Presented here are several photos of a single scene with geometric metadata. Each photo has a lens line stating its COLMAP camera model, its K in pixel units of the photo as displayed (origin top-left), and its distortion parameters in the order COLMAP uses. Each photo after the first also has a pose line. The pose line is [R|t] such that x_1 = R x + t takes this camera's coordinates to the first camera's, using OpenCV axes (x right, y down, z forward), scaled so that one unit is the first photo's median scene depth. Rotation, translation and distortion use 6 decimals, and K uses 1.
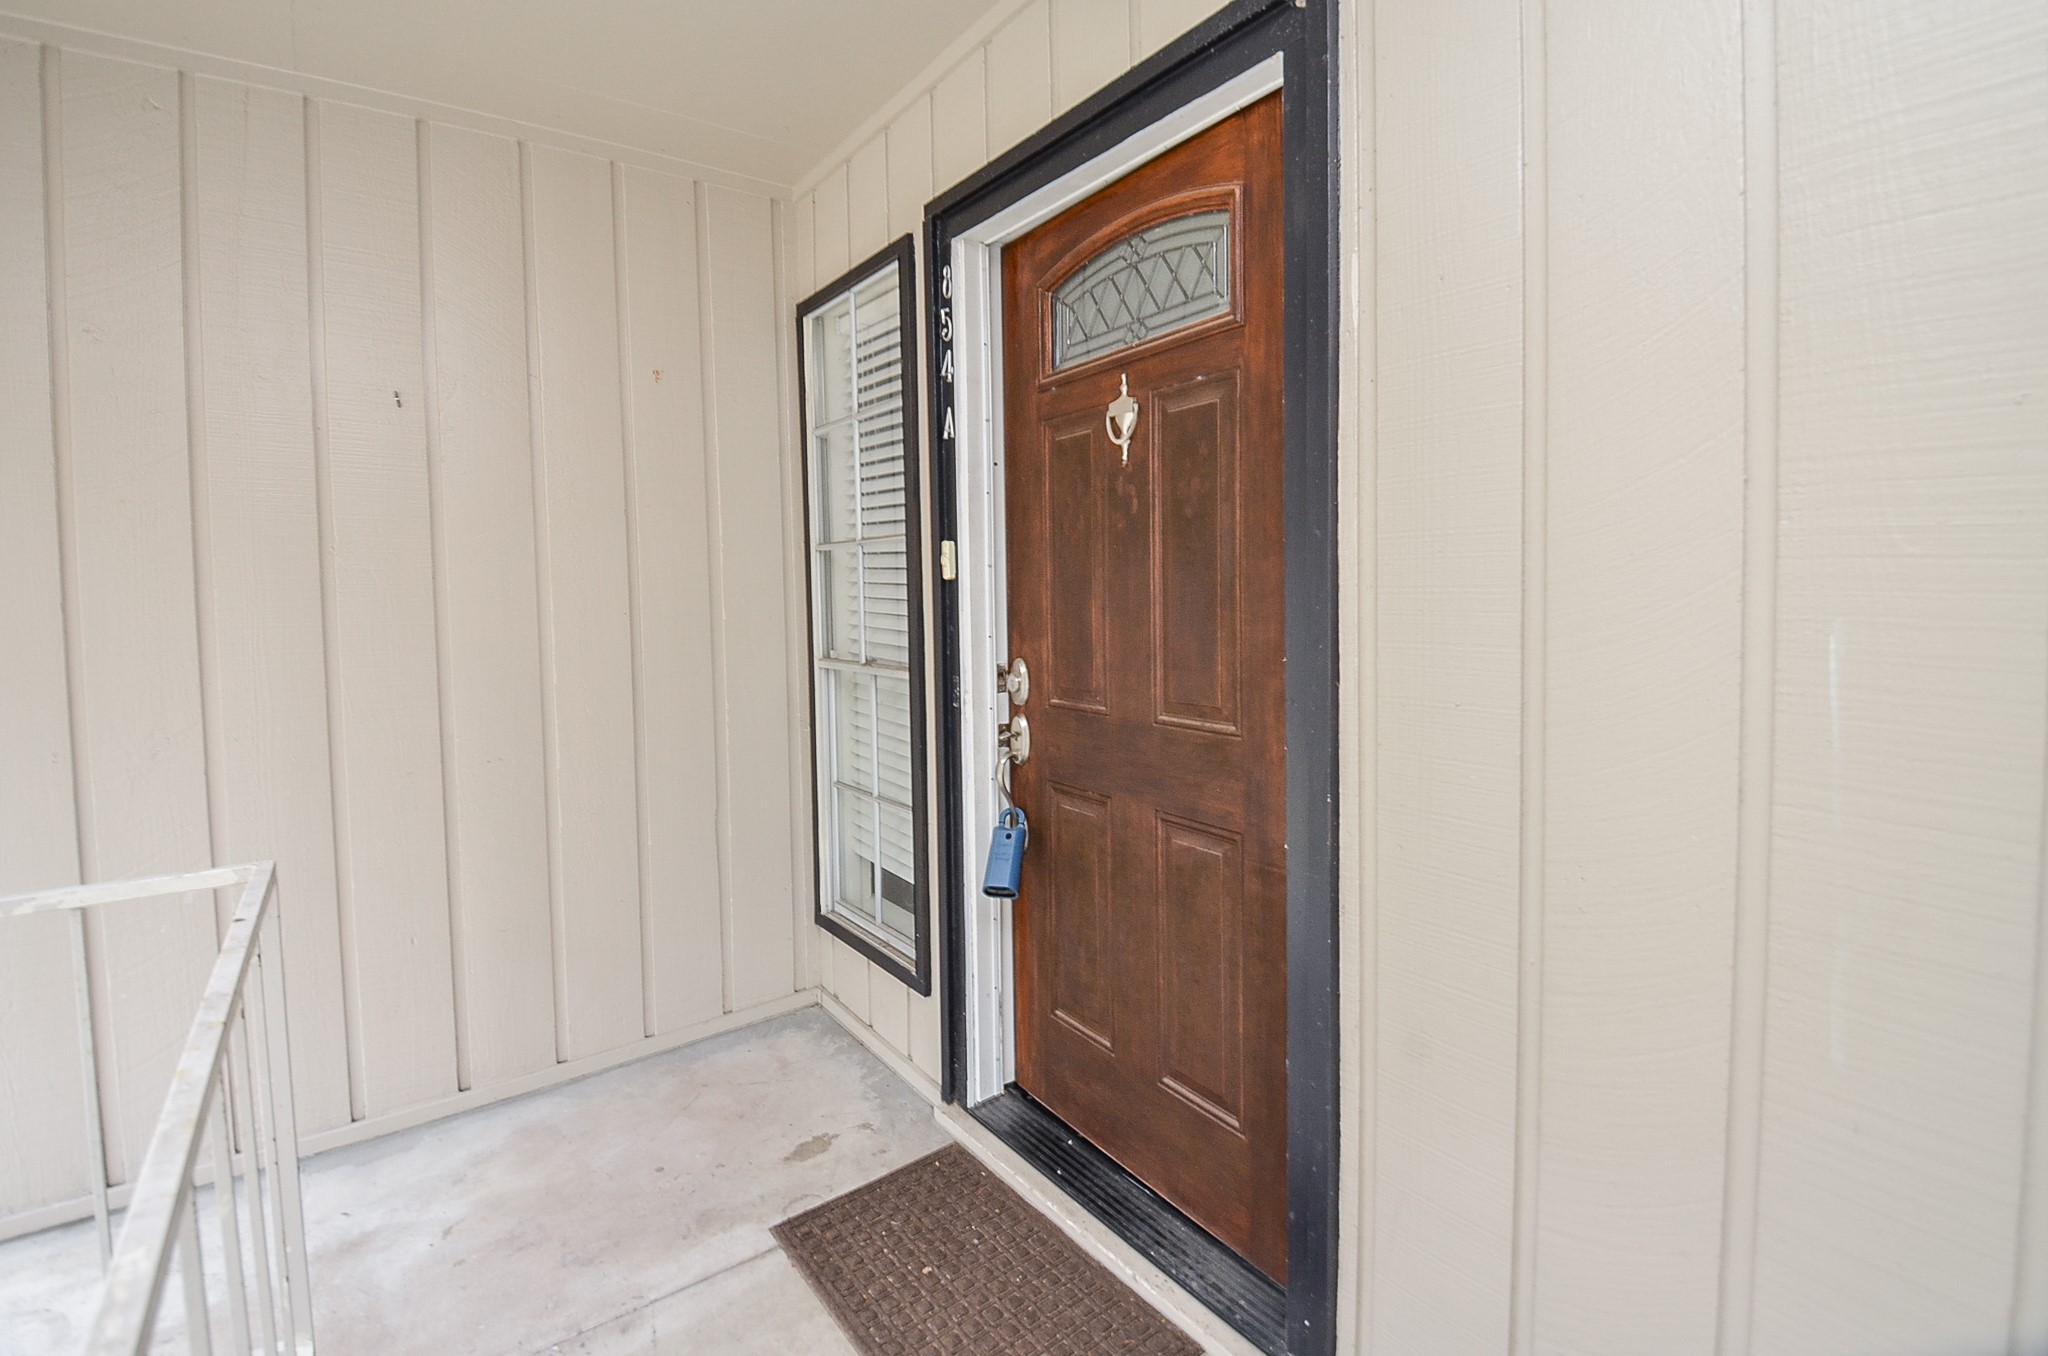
lens RADIAL K [[935.2, 0, 1000.5], [0, 935.2, 635.9], [0, 0, 1]] dist [0.021105, -0.020184]
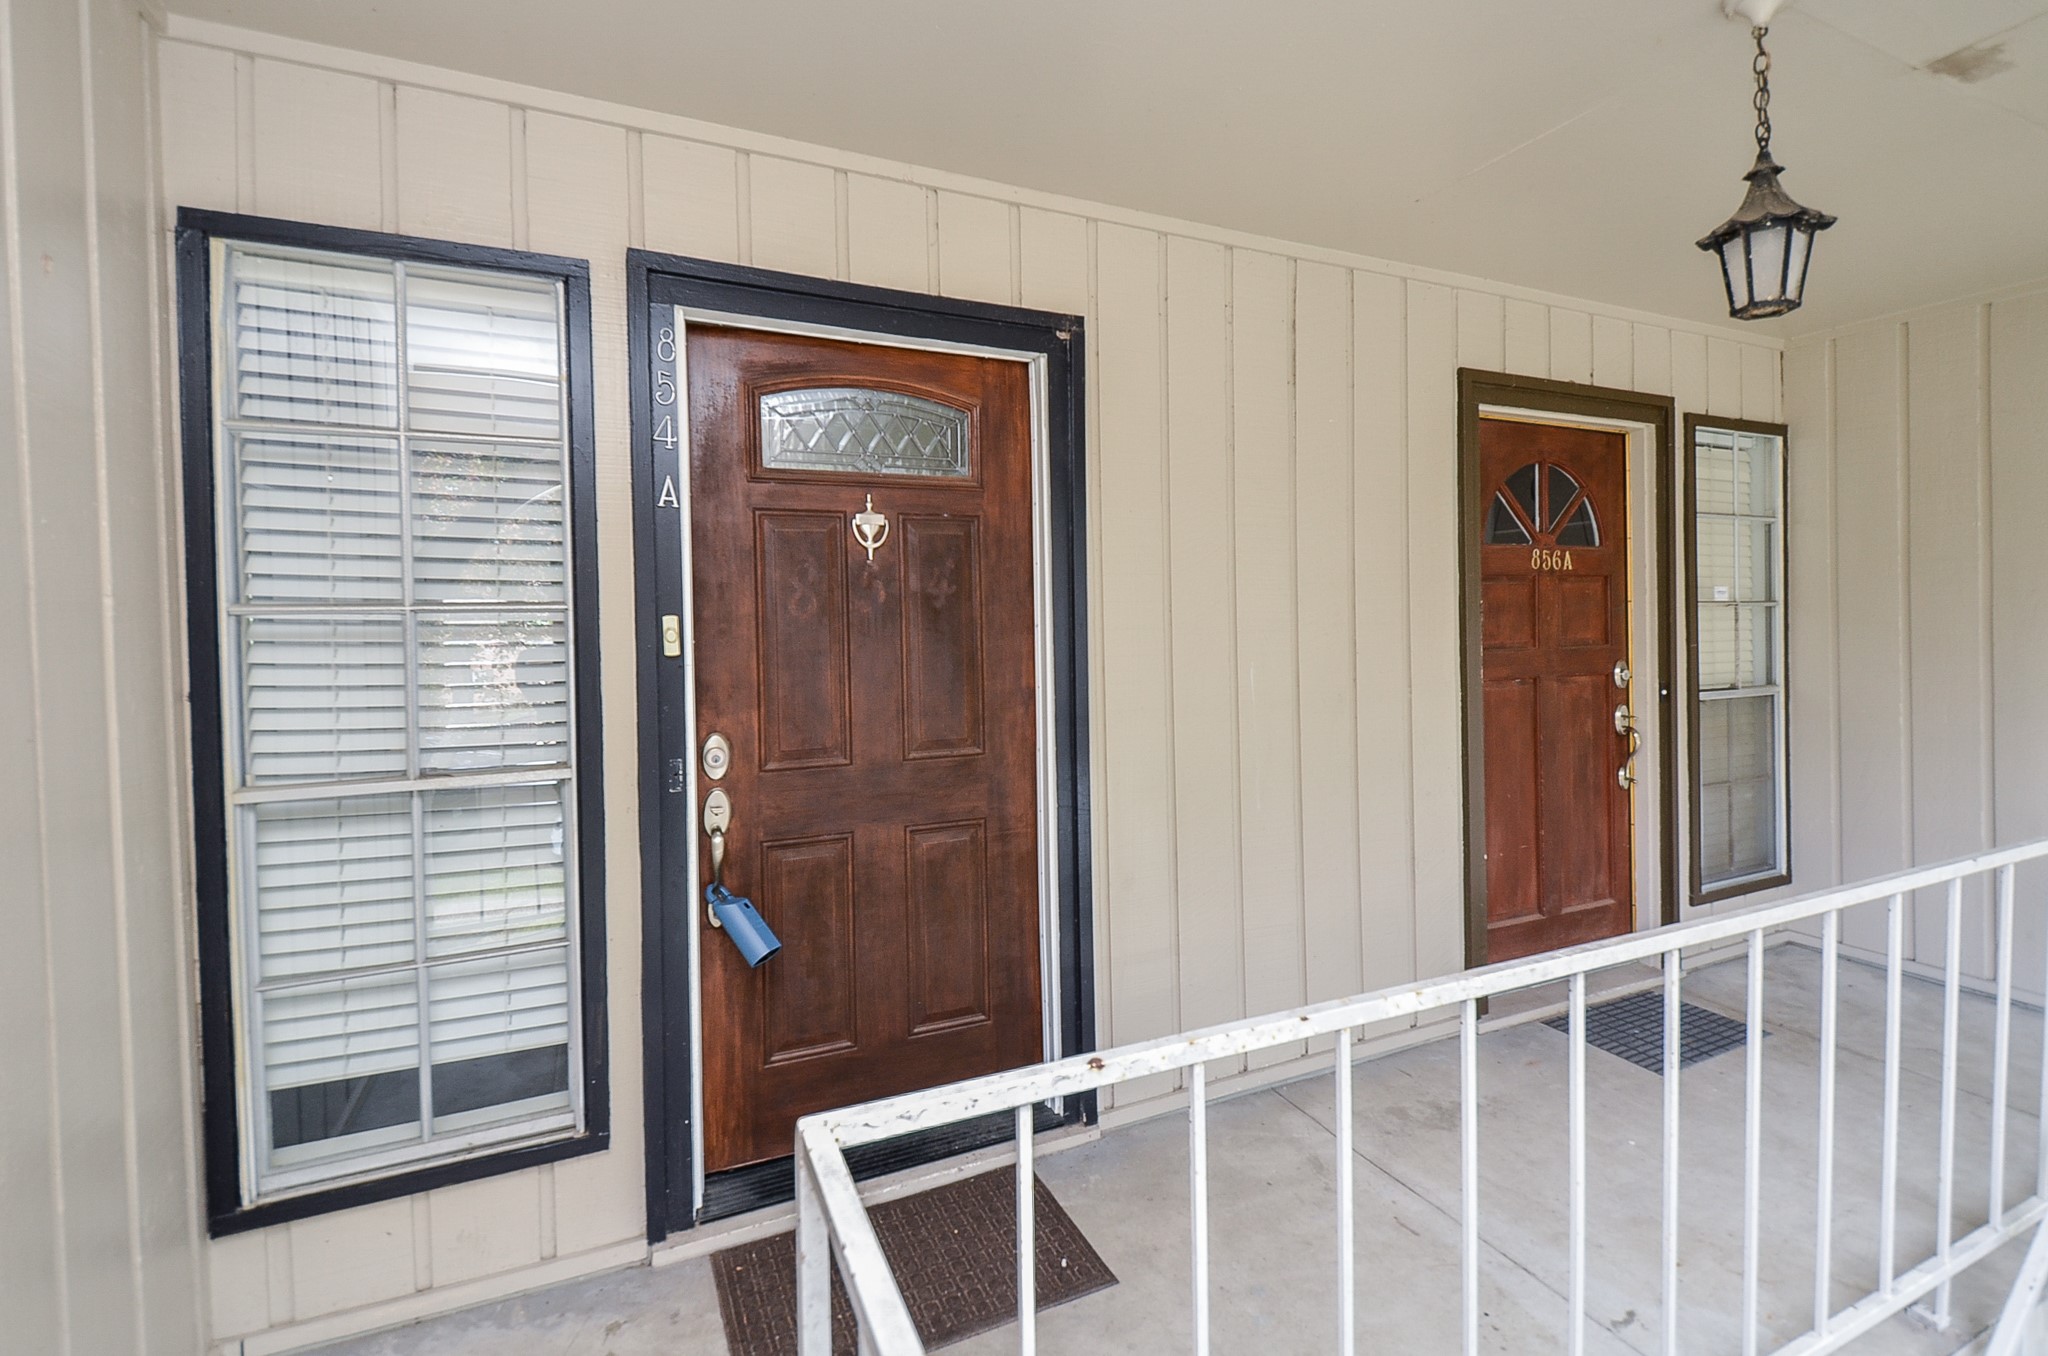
lens RADIAL K [[935.2, 0, 1000.5], [0, 935.2, 635.9], [0, 0, 1]] dist [0.021105, -0.020184]
pose [[0.181778, 0.004103, 0.983331, -1.012574], [0.064735, 0.997772, -0.016130, -0.048178], [-0.981206, 0.066588, 0.181108, 0.553050]]
